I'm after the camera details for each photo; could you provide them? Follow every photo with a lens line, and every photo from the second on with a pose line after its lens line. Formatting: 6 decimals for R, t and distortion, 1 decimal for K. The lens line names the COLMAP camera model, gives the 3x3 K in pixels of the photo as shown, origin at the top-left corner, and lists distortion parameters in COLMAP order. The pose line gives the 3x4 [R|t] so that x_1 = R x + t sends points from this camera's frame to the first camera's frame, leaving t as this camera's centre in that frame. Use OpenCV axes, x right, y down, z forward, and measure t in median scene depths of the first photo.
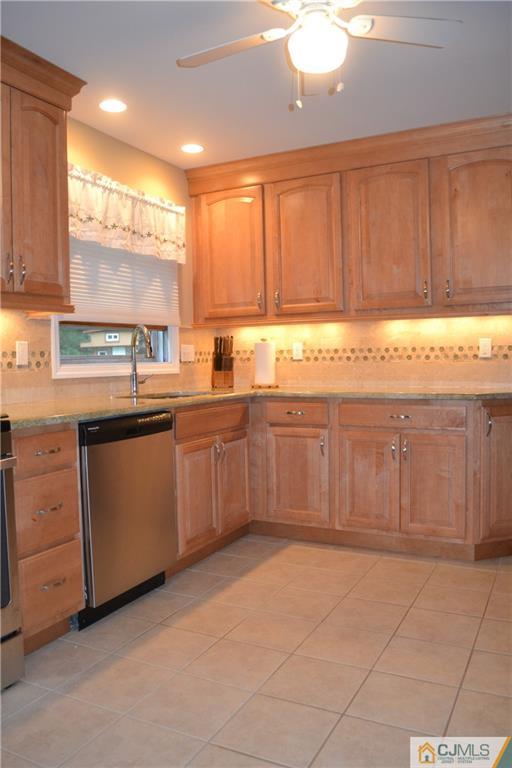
lens RADIAL K [[612.7, 0, 248.0], [0, 612.7, 382.2], [0, 0, 1]] dist [-0.077601, 0.003651]
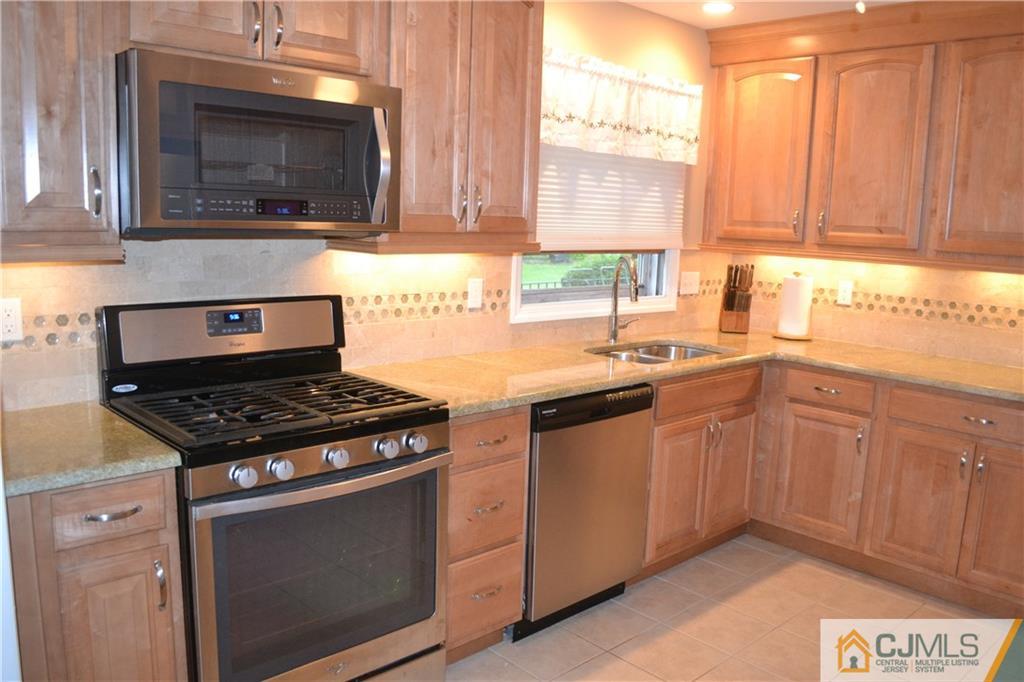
lens RADIAL K [[816.9, 0, 508.5], [0, 816.9, 353.4], [0, 0, 1]] dist [-0.077601, 0.003651]
pose [[0.941862, 0.107562, -0.318319, 0.022771], [-0.066482, 0.988304, 0.137244, -0.103692], [0.329358, -0.108102, 0.937996, -0.017934]]
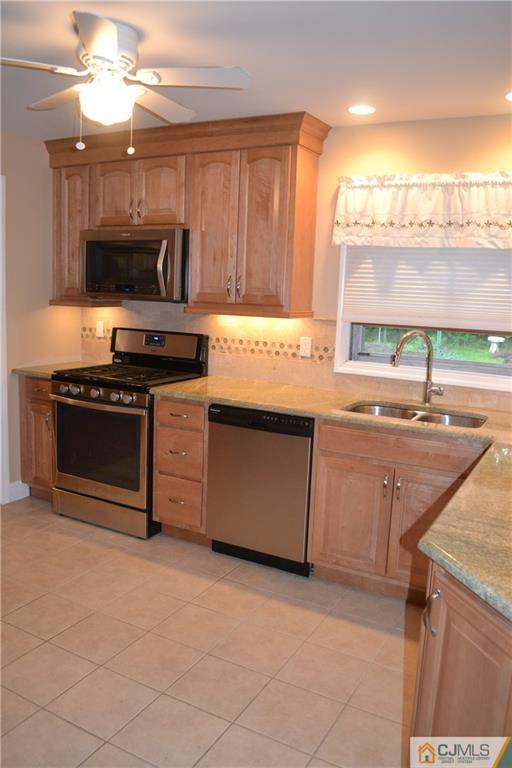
lens RADIAL K [[612.7, 0, 248.0], [0, 612.7, 382.2], [0, 0, 1]] dist [-0.077601, 0.003651]
pose [[-0.029273, 0.174642, -0.984197, 0.748724], [-0.074099, 0.981530, 0.176373, -0.161399], [0.996821, 0.078091, -0.015791, 0.775146]]
